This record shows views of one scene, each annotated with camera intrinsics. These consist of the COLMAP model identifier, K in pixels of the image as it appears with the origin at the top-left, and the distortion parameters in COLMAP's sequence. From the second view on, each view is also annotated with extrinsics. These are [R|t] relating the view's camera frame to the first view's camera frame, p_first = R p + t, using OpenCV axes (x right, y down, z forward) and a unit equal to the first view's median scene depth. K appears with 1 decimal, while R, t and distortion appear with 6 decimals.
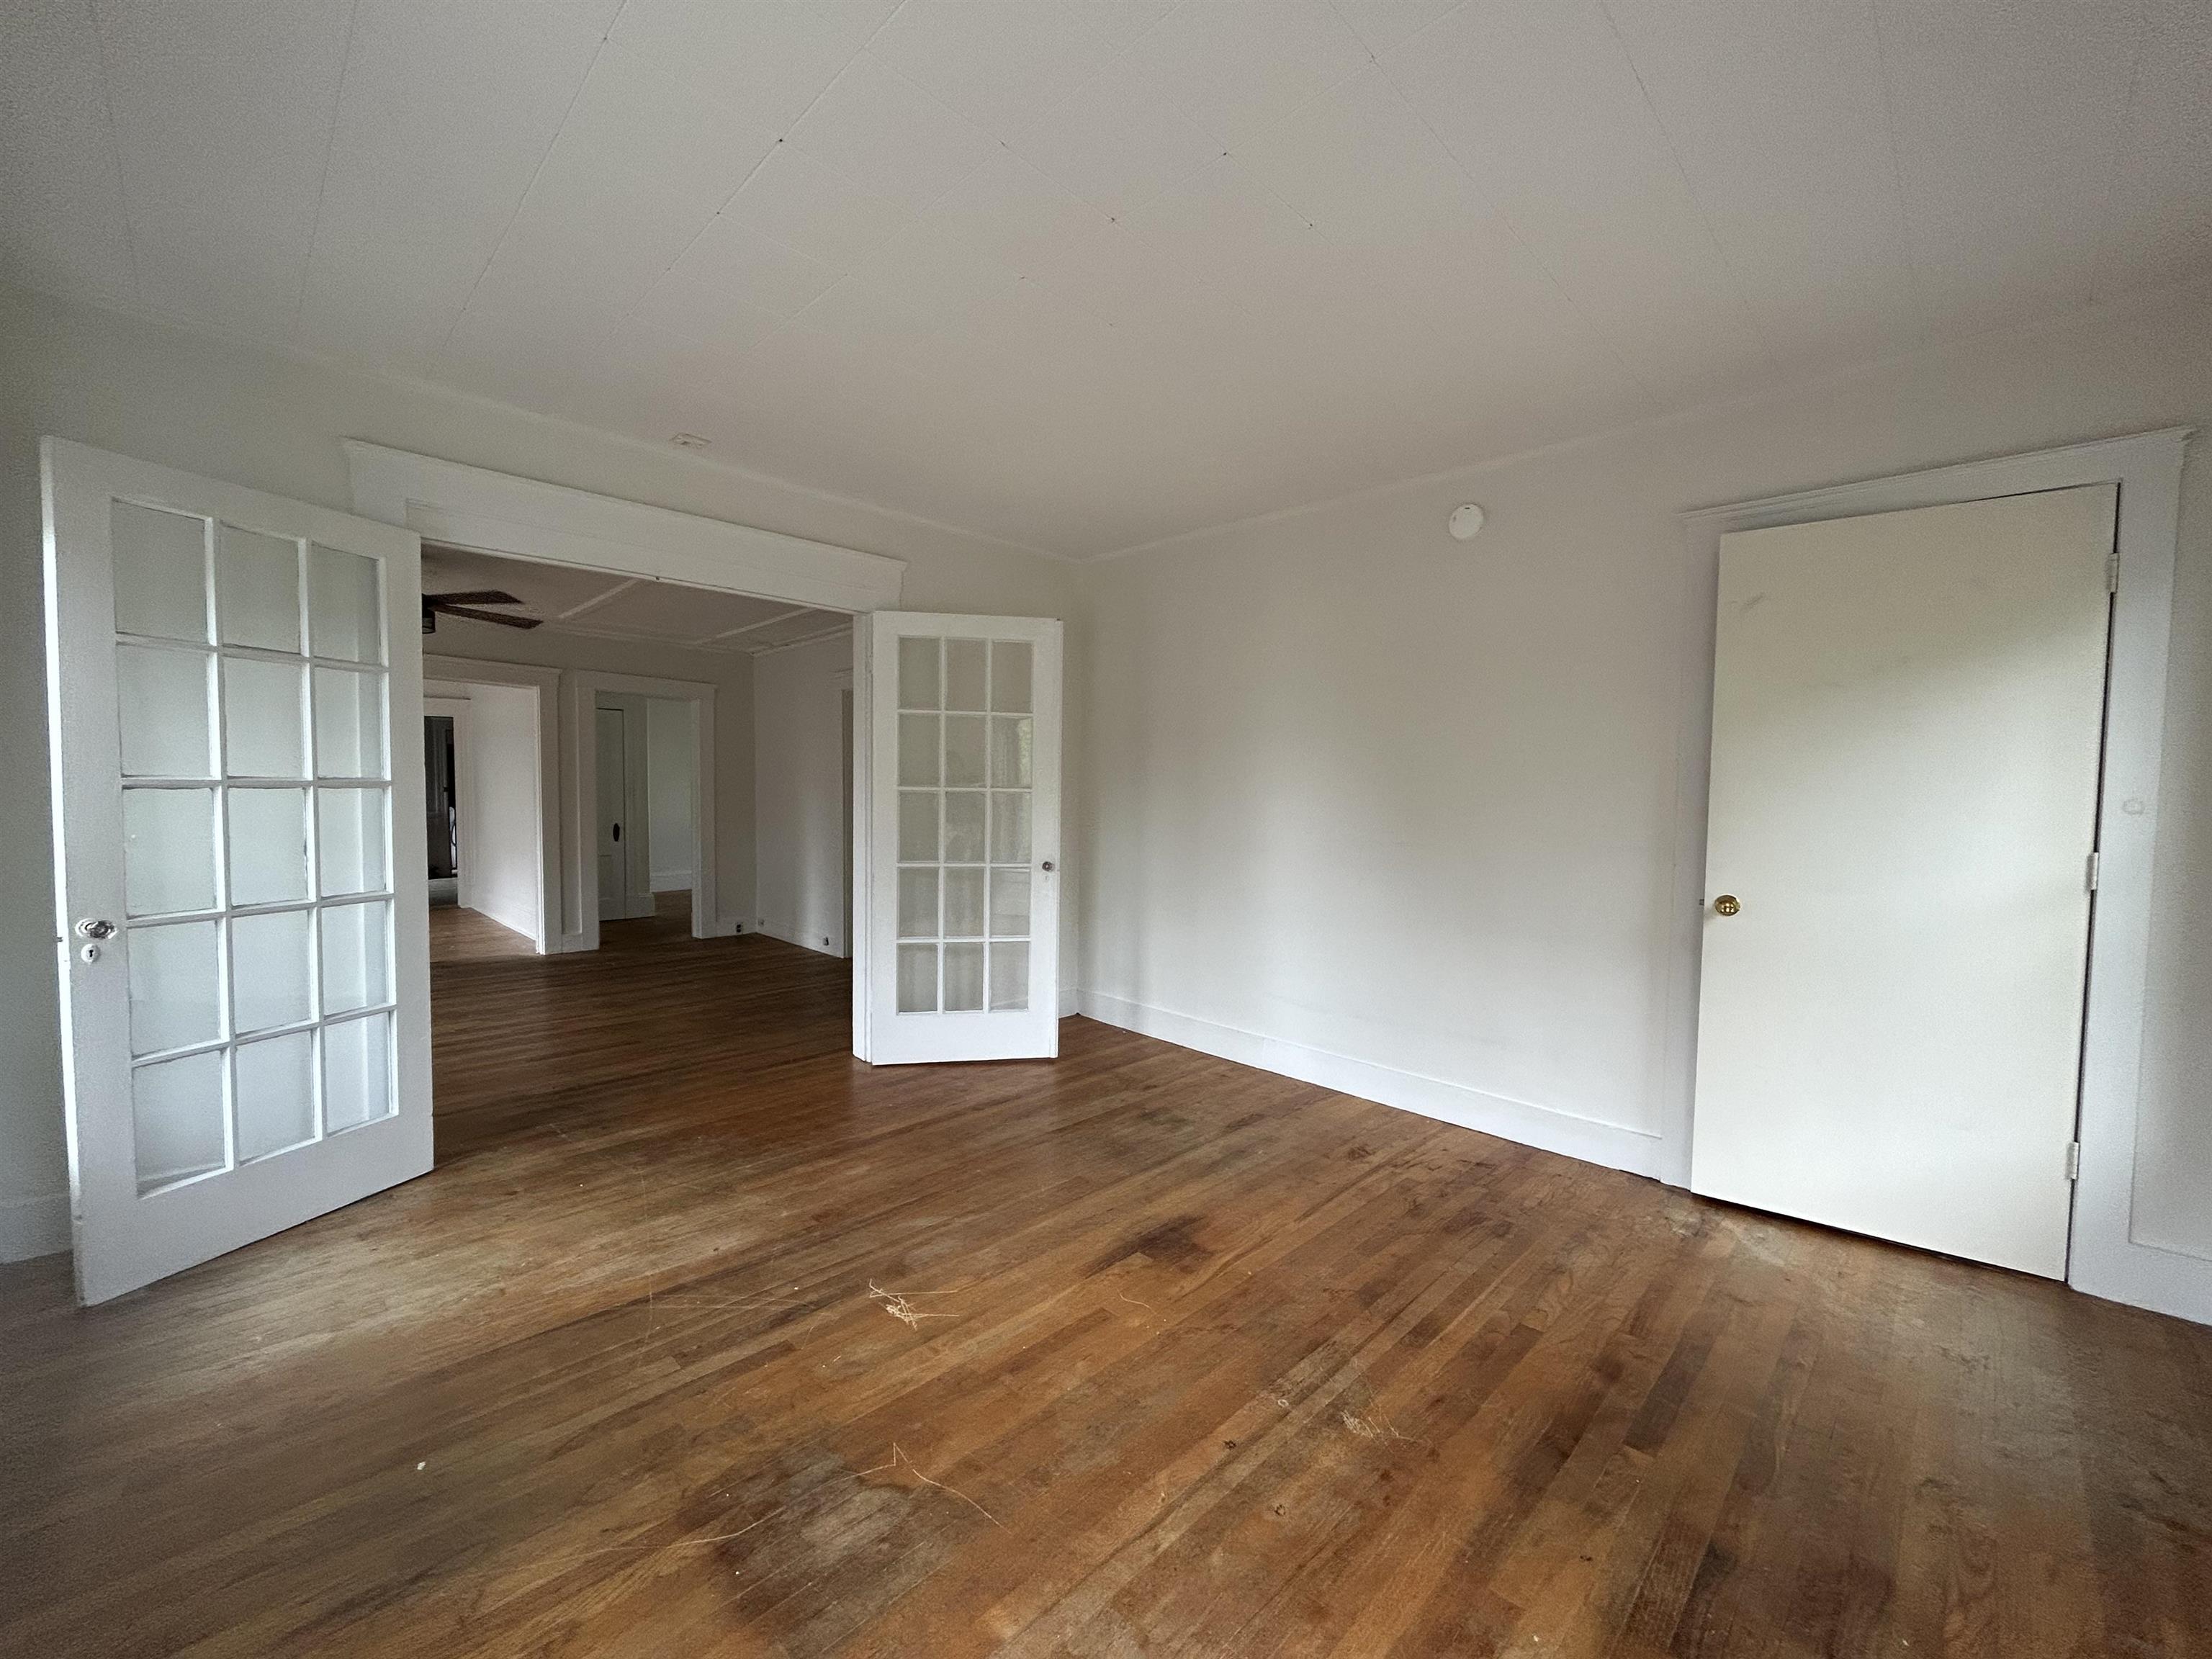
lens RADIAL K [[892.0, 0, 1104.5], [0, 892.0, 827.0], [0, 0, 1]] dist [0.000395, 0.000057]
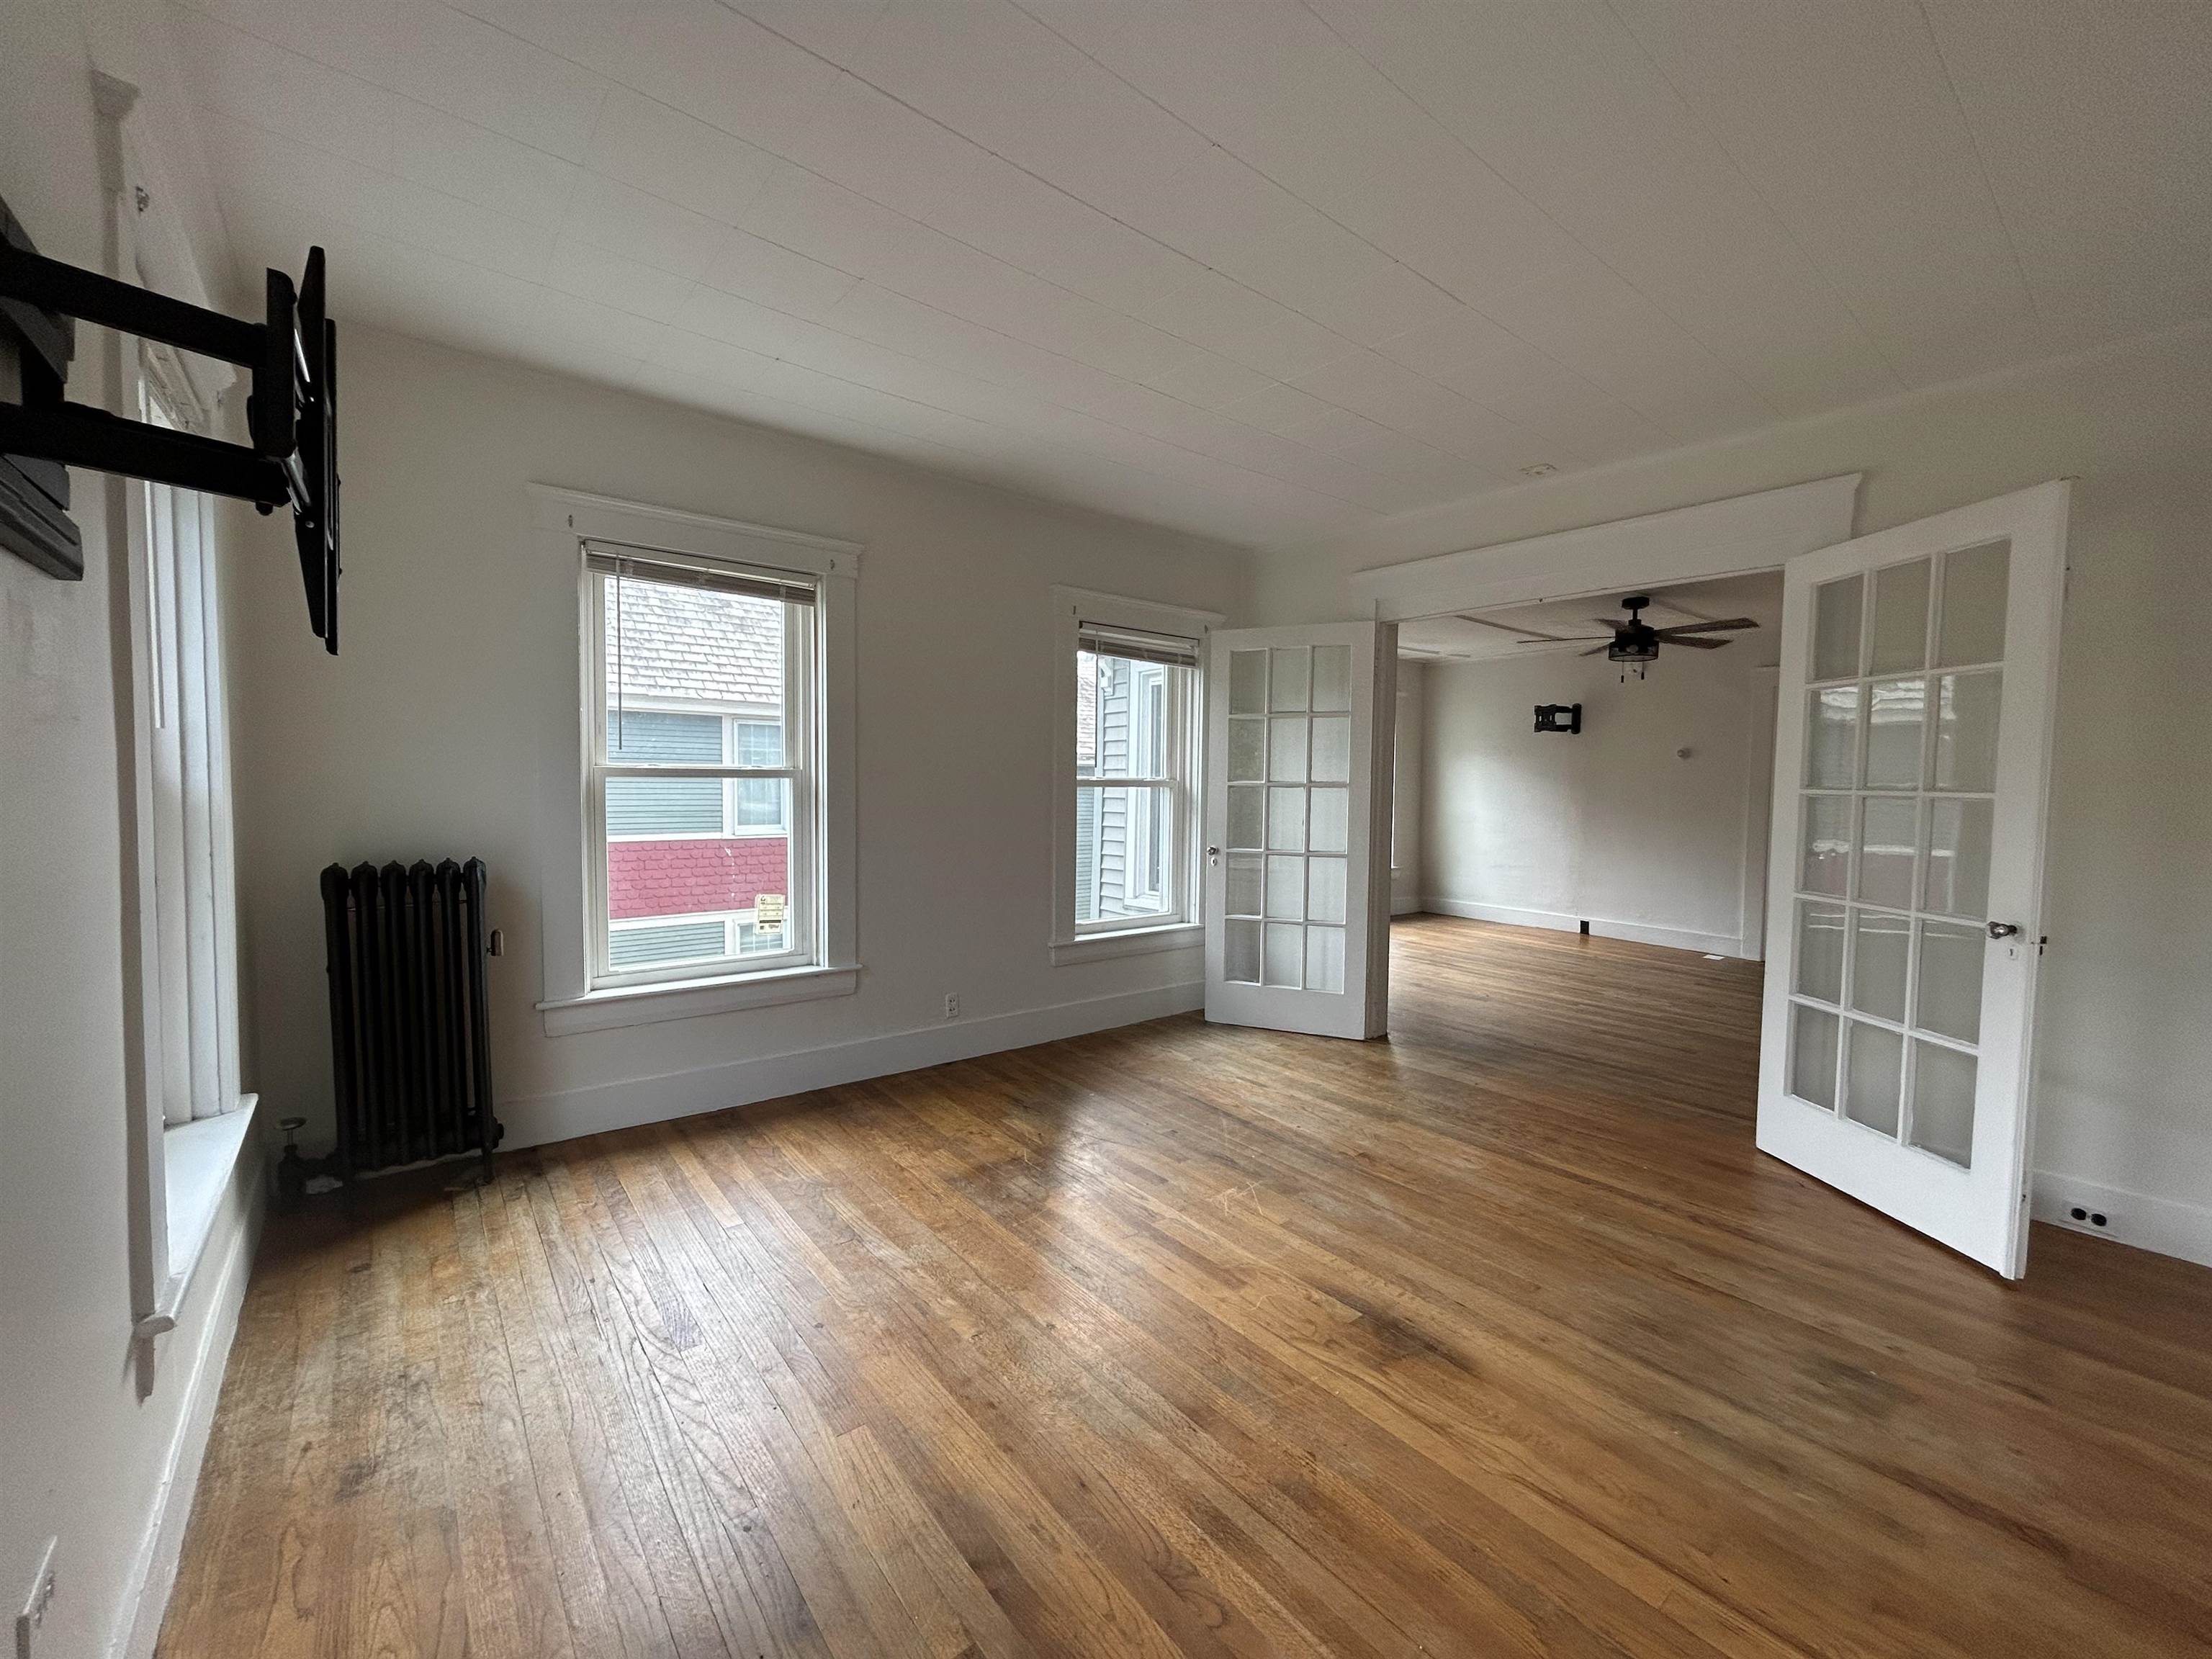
lens RADIAL K [[892.0, 0, 1104.5], [0, 892.0, 827.0], [0, 0, 1]] dist [0.000395, 0.000057]
pose [[-0.109062, 0.039738, -0.993240, 0.779148], [-0.053820, 0.997499, 0.045818, -0.023178], [0.992577, 0.058453, -0.106651, 0.693120]]
